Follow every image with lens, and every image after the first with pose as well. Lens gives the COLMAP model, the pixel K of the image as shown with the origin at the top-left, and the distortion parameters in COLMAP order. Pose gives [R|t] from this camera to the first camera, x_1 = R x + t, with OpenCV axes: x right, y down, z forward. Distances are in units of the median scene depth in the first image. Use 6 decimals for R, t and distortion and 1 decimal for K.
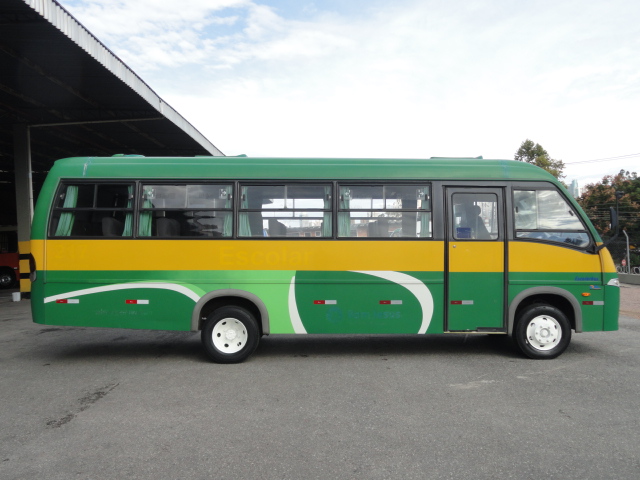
lens RADIAL K [[518.2, 0, 320.0], [0, 518.2, 243.5], [0, 0, 1]] dist [0.059379, -0.000807]
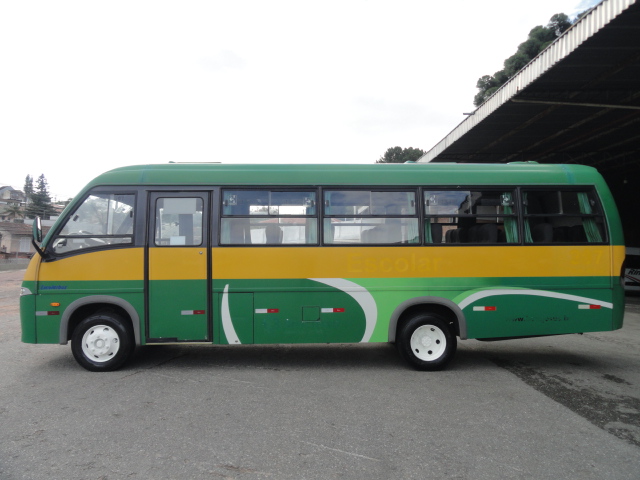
lens RADIAL K [[530.1, 0, 320.0], [0, 530.1, 237.0], [0, 0, 1]] dist [-0.001752, -0.000138]
pose [[0.999270, -0.012458, -0.036122, 0.245165], [0.011544, 0.999611, -0.025390, 0.001577], [0.036424, 0.024954, 0.999025, 0.013493]]
